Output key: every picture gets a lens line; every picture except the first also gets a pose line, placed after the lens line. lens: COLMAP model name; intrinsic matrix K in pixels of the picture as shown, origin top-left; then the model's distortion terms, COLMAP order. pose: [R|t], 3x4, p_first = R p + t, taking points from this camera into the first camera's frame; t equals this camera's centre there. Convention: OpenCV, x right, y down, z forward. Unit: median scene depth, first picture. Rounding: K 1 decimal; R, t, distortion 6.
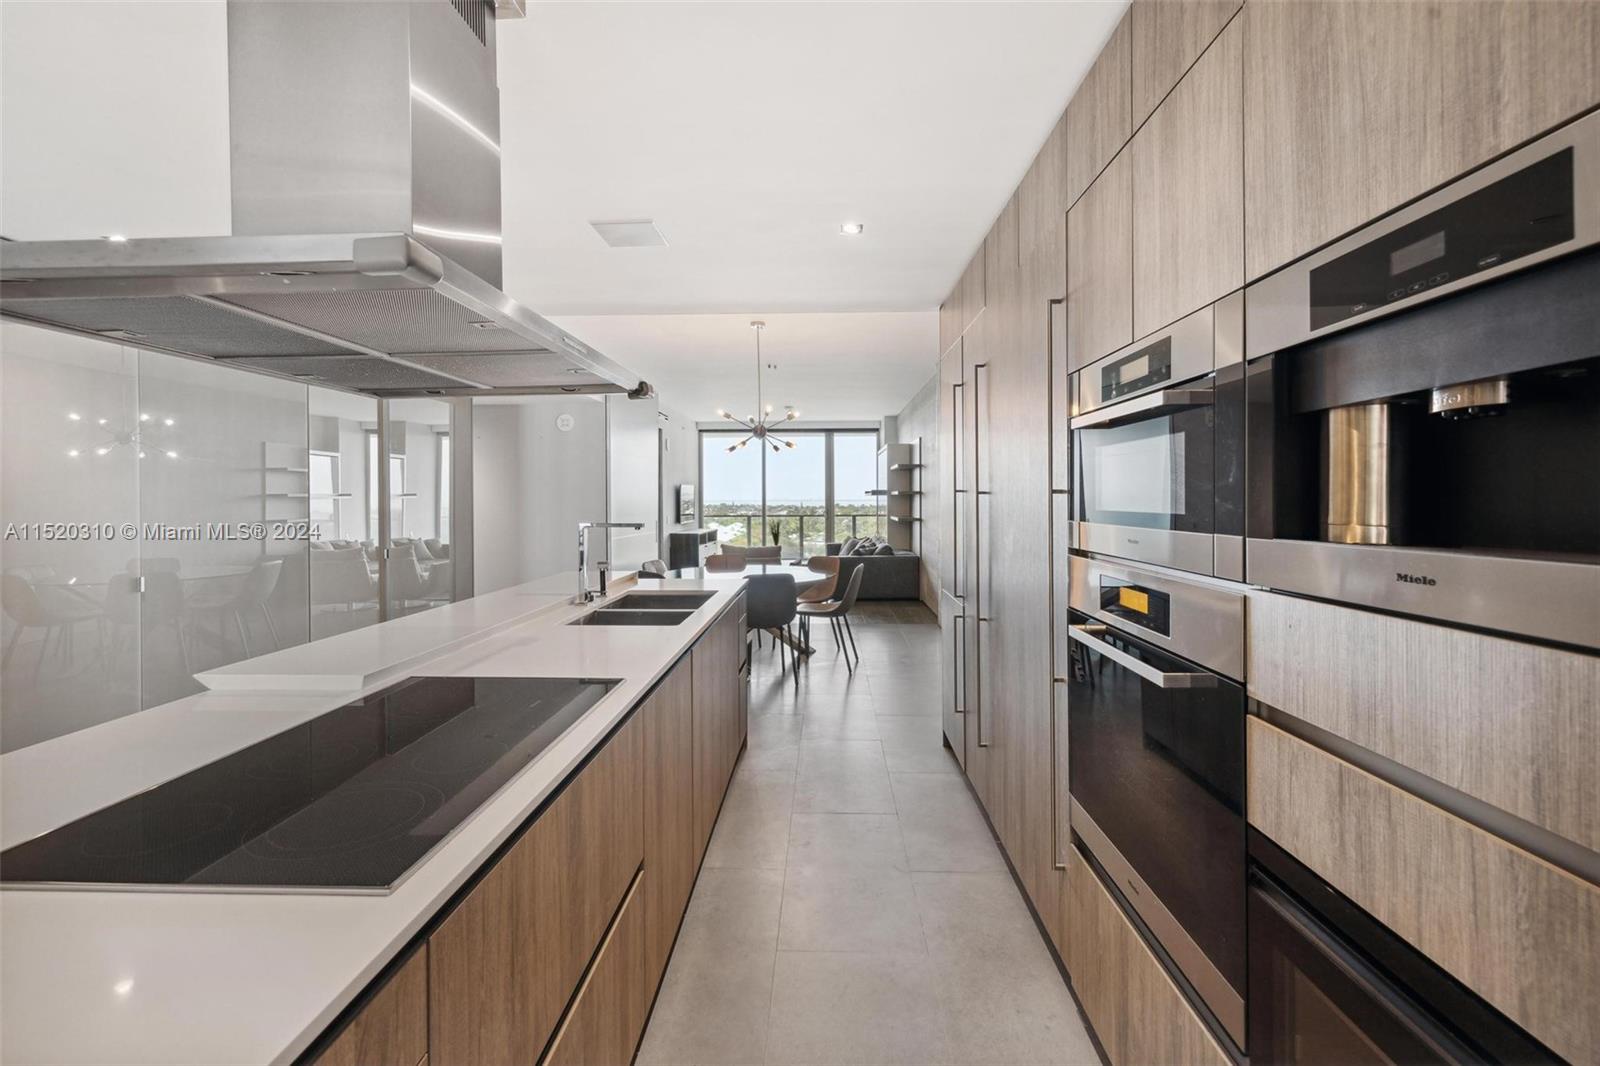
lens RADIAL K [[683.0, 0, 793.1], [0, 683.0, 501.7], [0, 0, 1]] dist [0.001471, 0.000048]
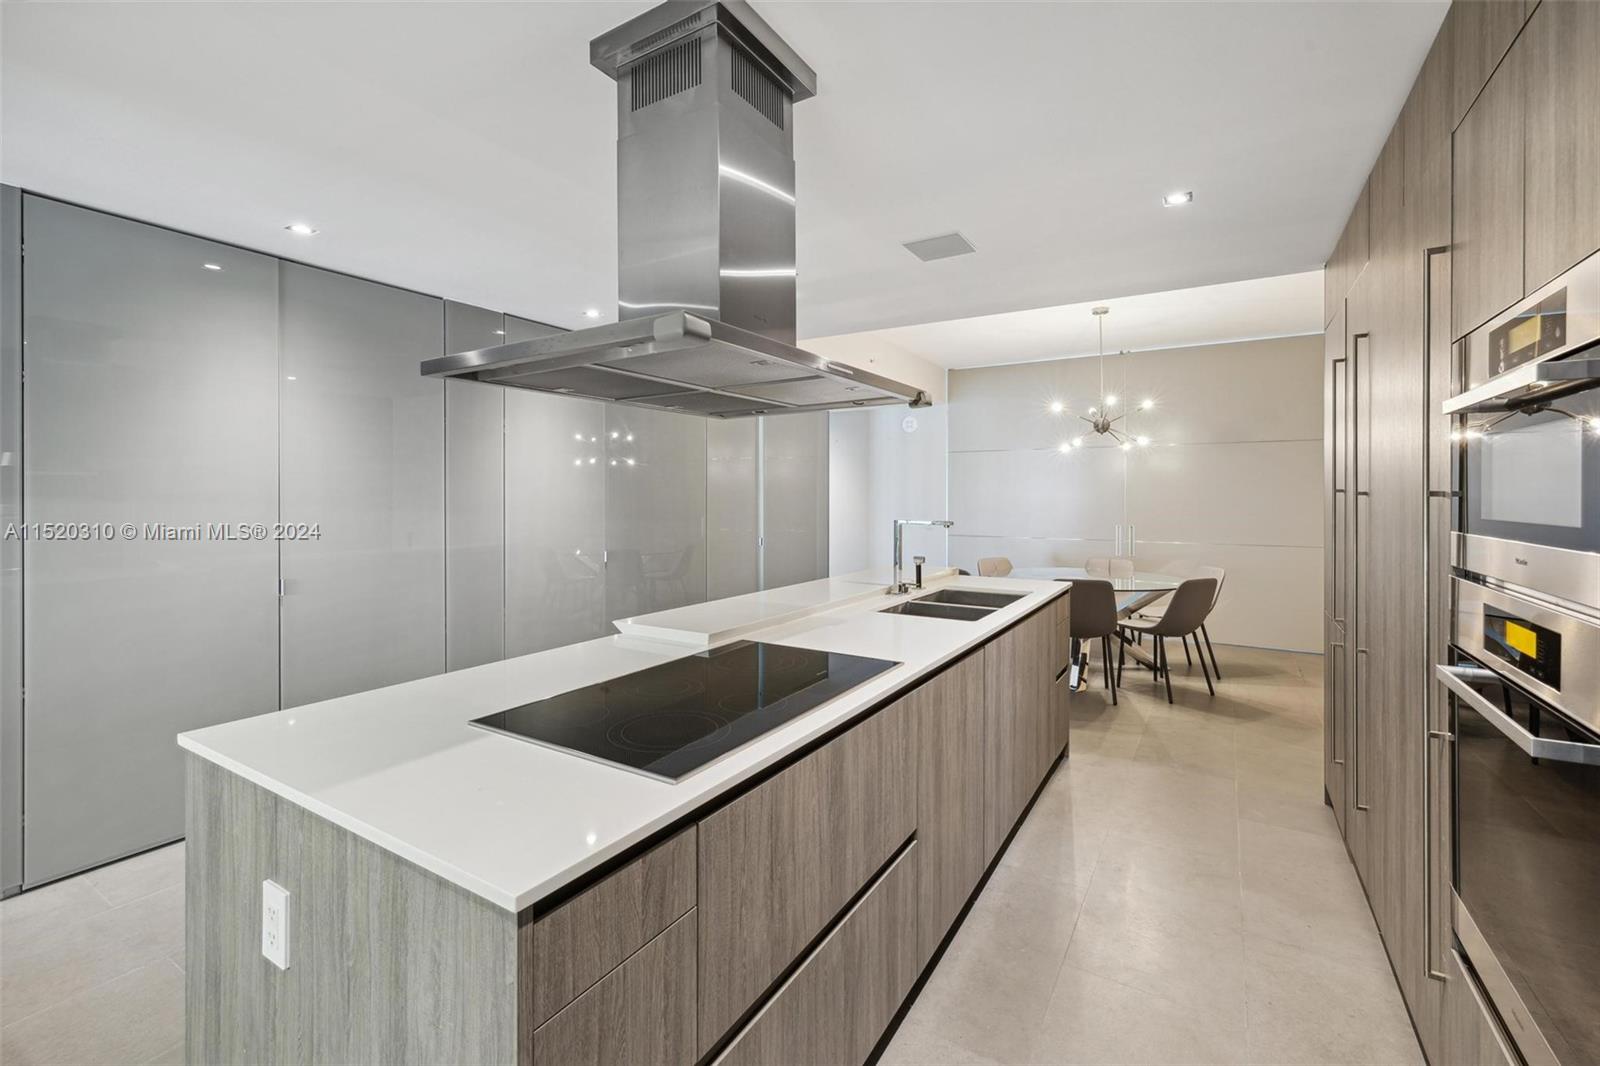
lens RADIAL K [[683.0, 0, 794.3], [0, 683.0, 497.5], [0, 0, 1]] dist [0.001471, 0.000048]
pose [[0.869299, 0.006126, -0.494248, 0.155877], [-0.006696, 0.999977, 0.000618, -0.007389], [0.494240, 0.002772, 0.869321, -0.049020]]
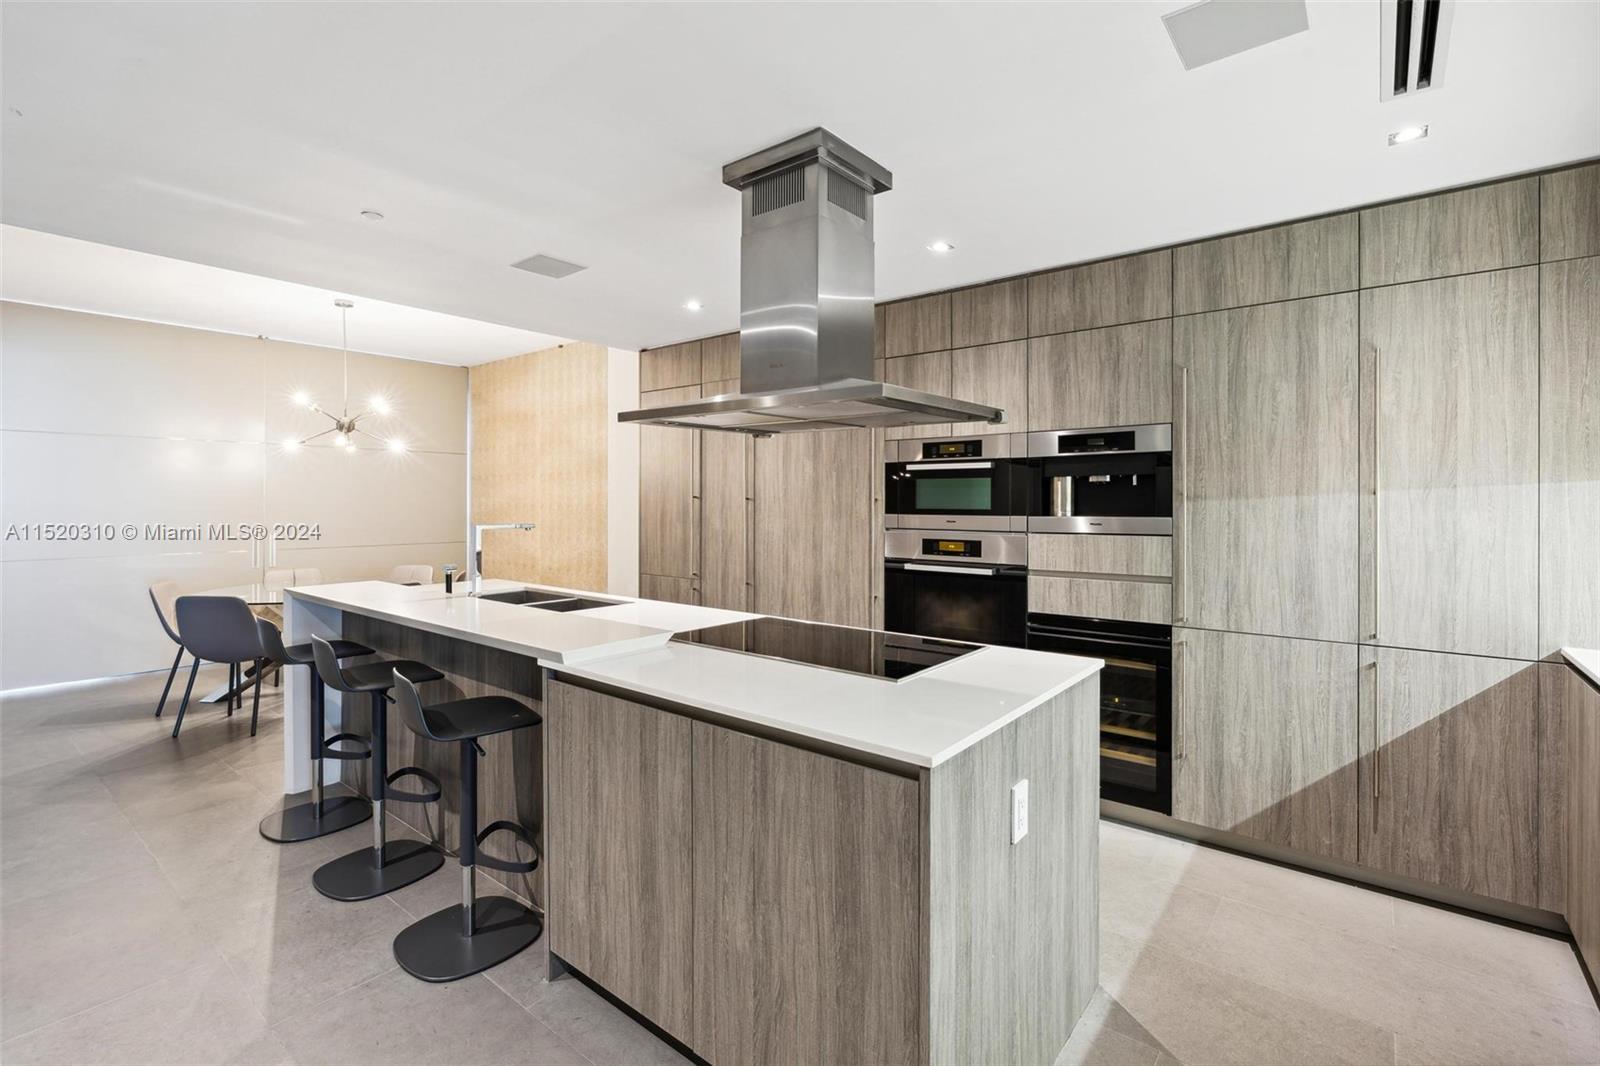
lens RADIAL K [[726.5, 0, 797.4], [0, 726.5, 519.6], [0, 0, 1]] dist [0.002192, 0.000572]
pose [[0.589777, 0.002079, 0.807563, -1.594342], [-0.001508, 0.999998, -0.001473, 0.044220], [-0.807565, -0.000349, 0.589779, -0.038833]]
